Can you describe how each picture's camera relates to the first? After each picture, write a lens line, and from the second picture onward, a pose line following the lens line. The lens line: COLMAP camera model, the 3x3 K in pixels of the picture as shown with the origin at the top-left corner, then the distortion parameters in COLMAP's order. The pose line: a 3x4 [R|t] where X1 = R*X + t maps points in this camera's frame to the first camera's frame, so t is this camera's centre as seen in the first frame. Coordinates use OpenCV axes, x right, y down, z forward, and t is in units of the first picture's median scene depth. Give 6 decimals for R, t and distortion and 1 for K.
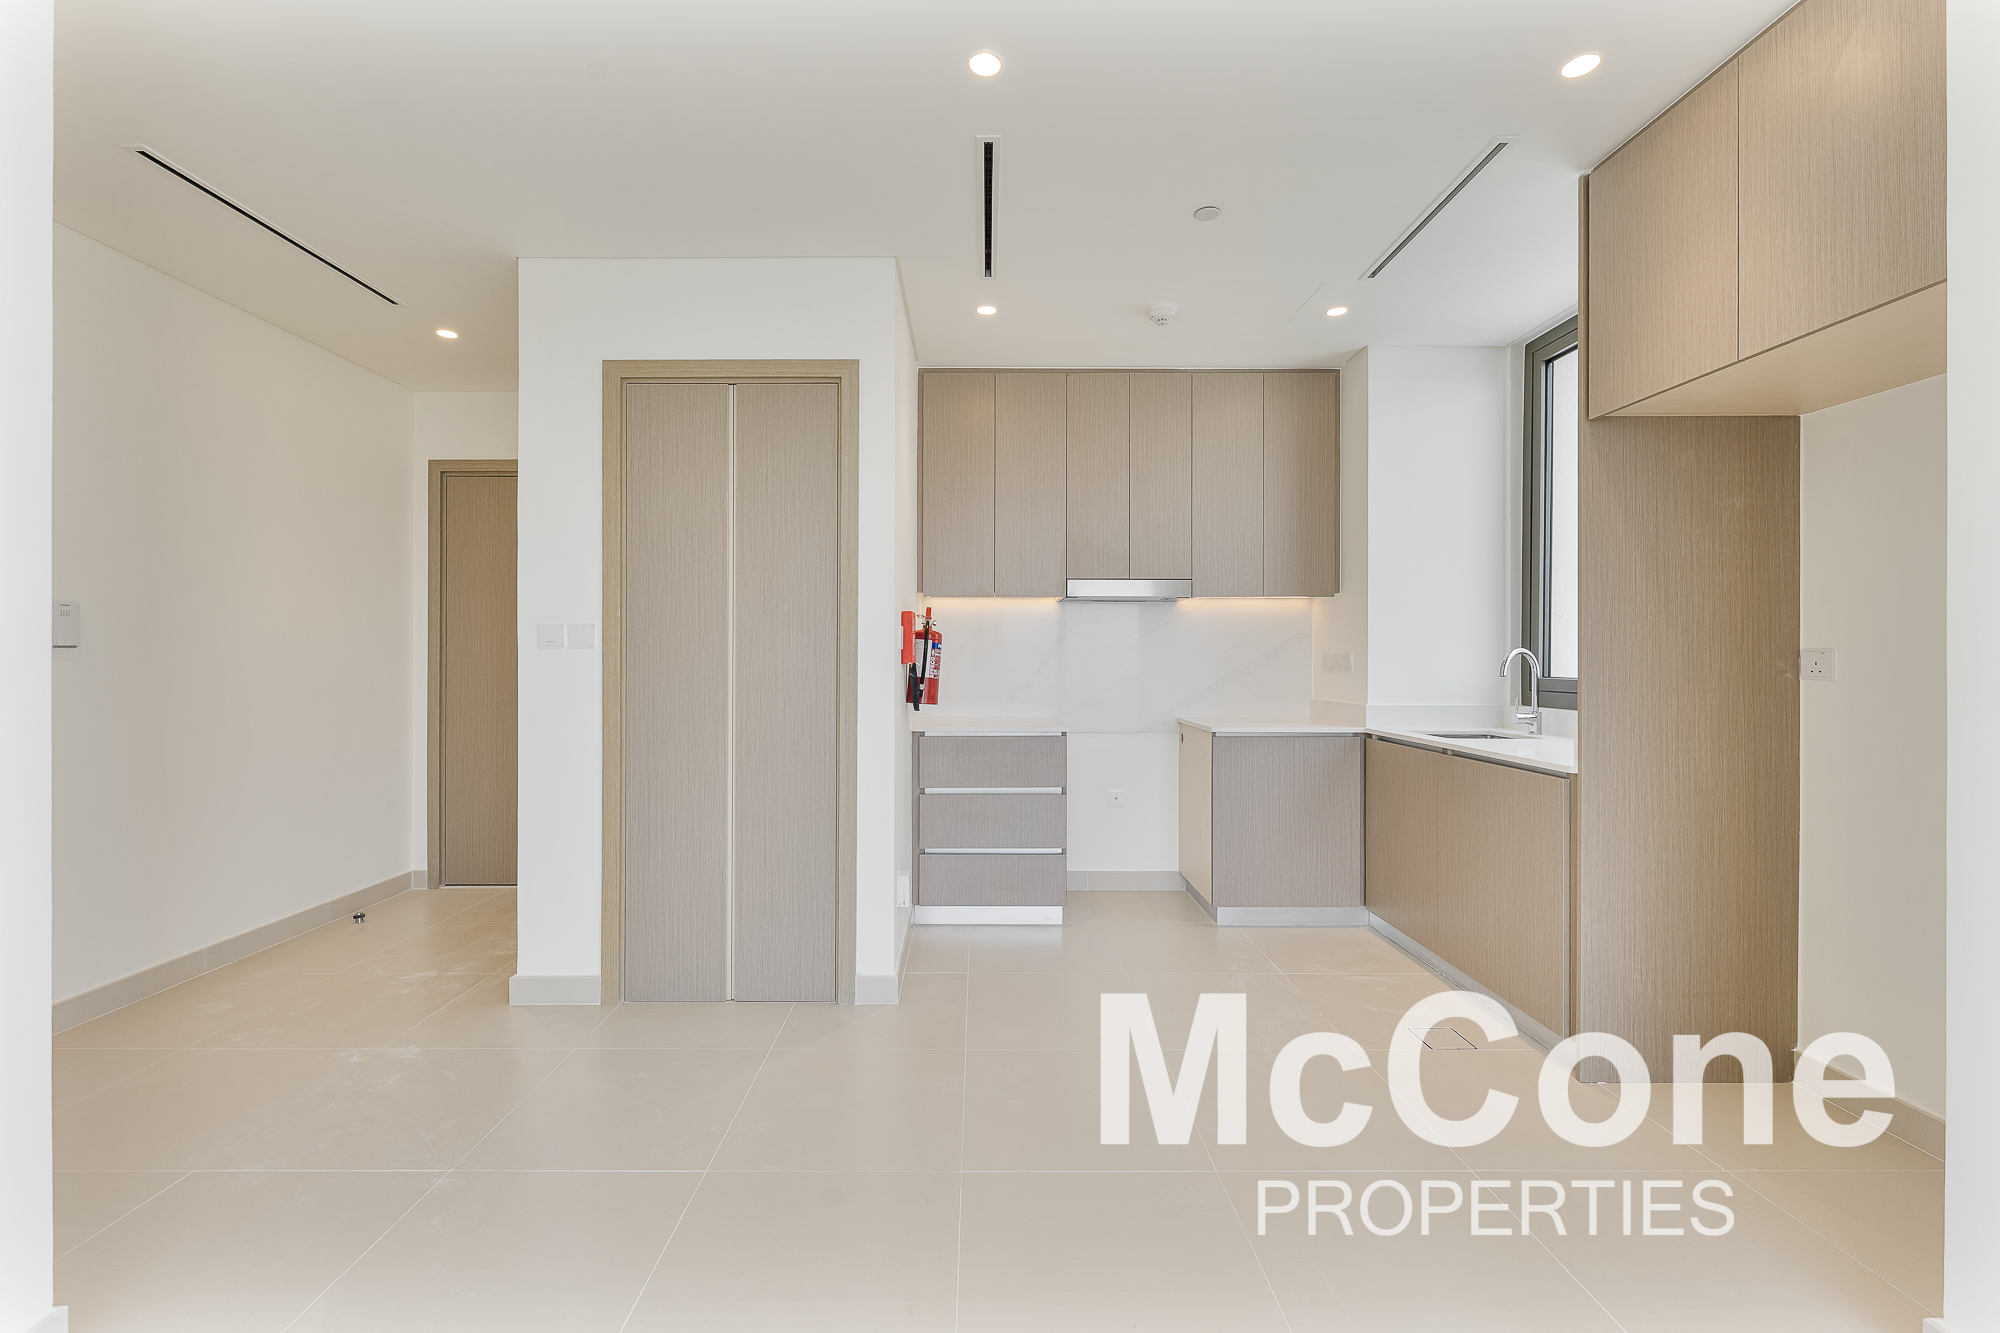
lens RADIAL K [[826.9, 0, 1002.7], [0, 826.9, 660.6], [0, 0, 1]] dist [0.000225, -0.000213]
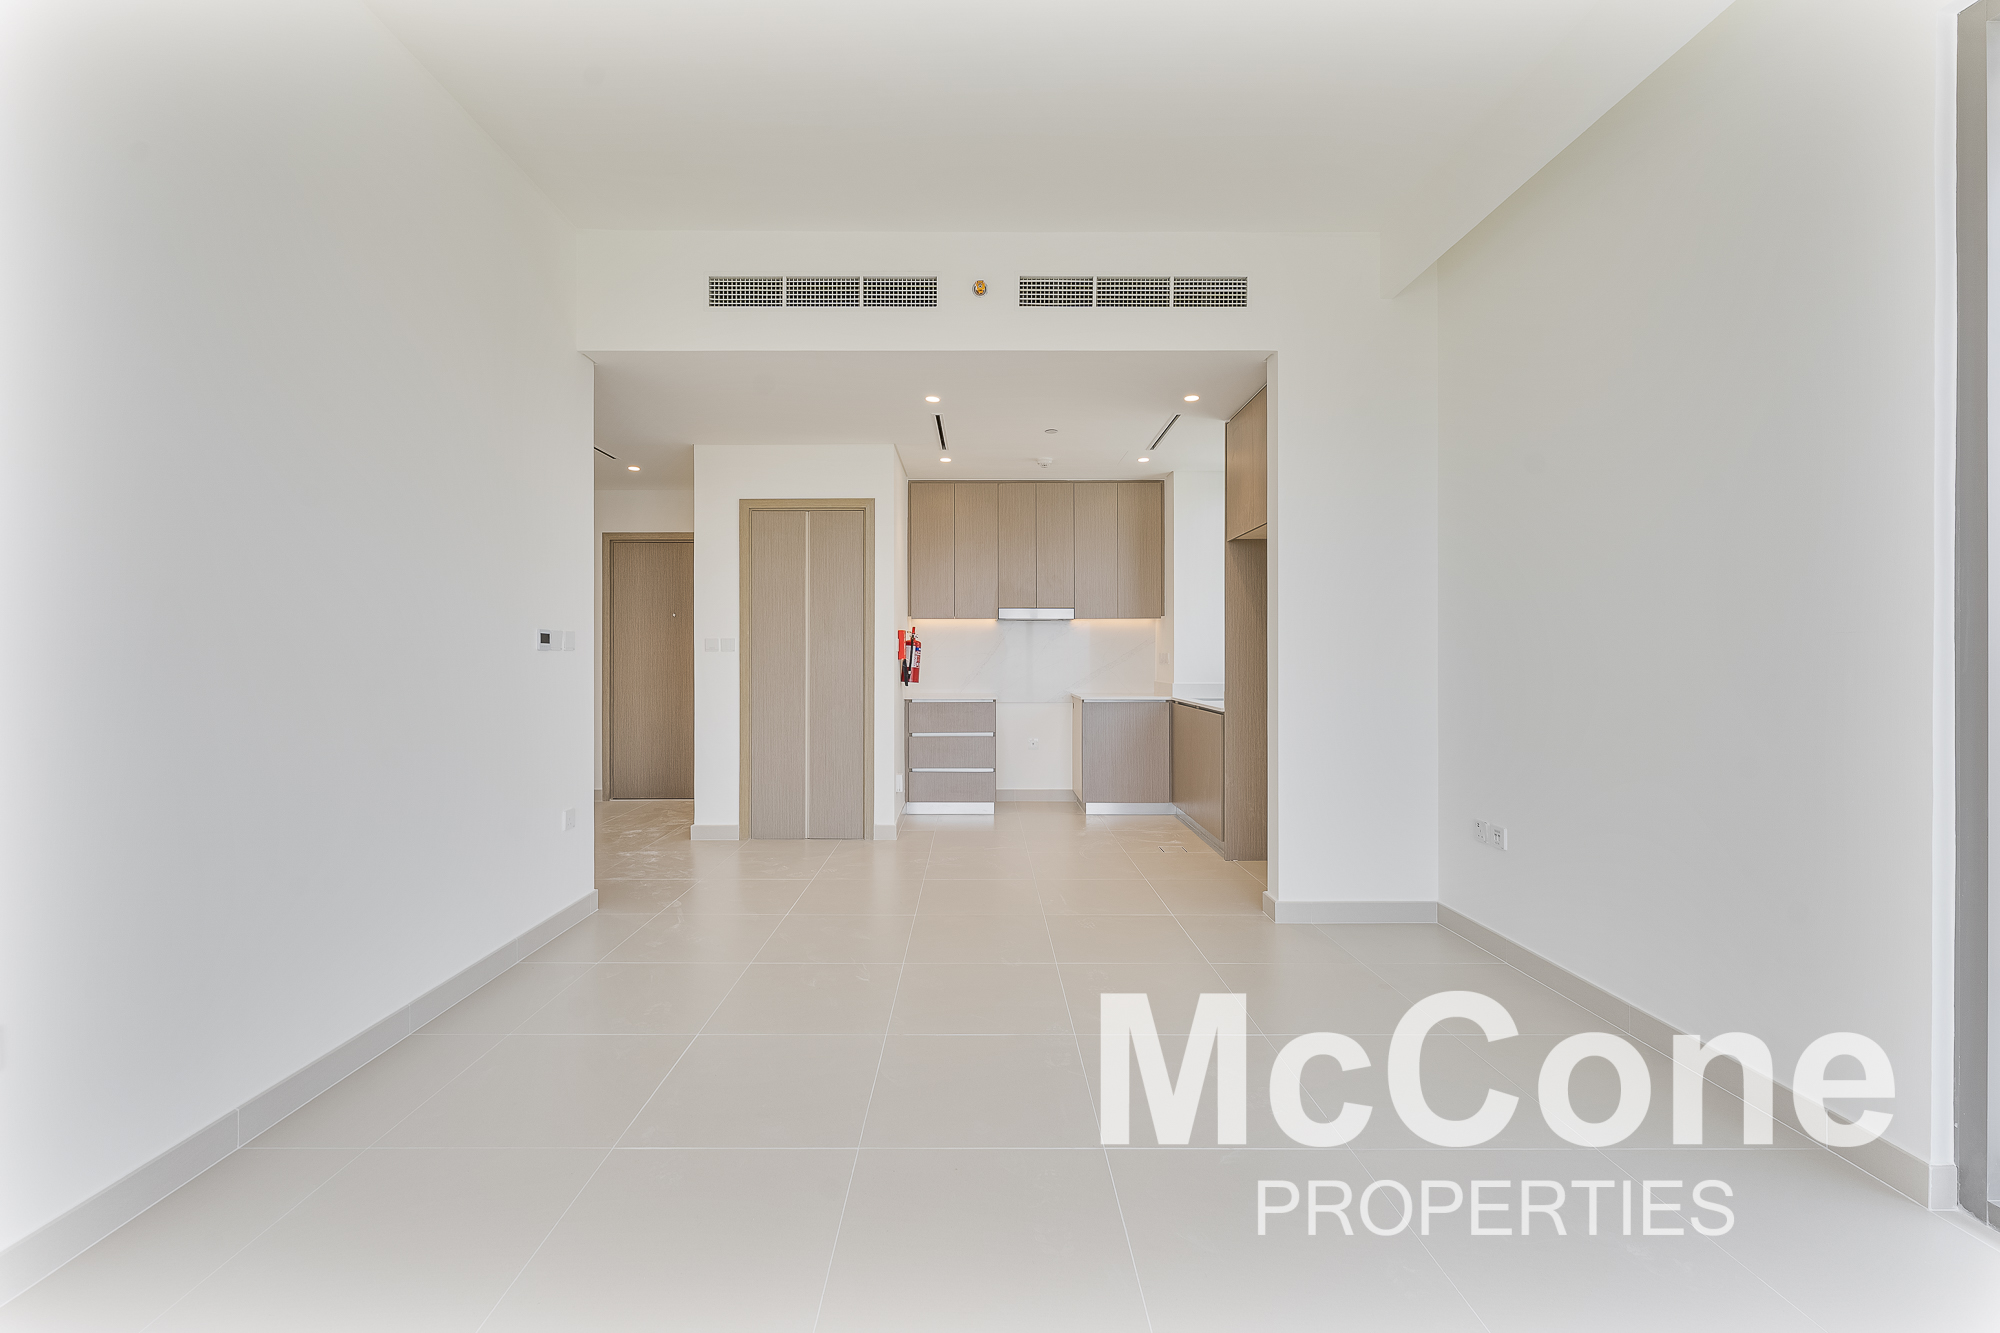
lens RADIAL K [[826.9, 0, 1002.7], [0, 826.9, 660.6], [0, 0, 1]] dist [0.000225, -0.000213]
pose [[0.999993, -0.002039, 0.003240, 0.087217], [0.002029, 0.999993, 0.003190, 0.000938], [-0.003247, -0.003183, 0.999990, -0.700824]]
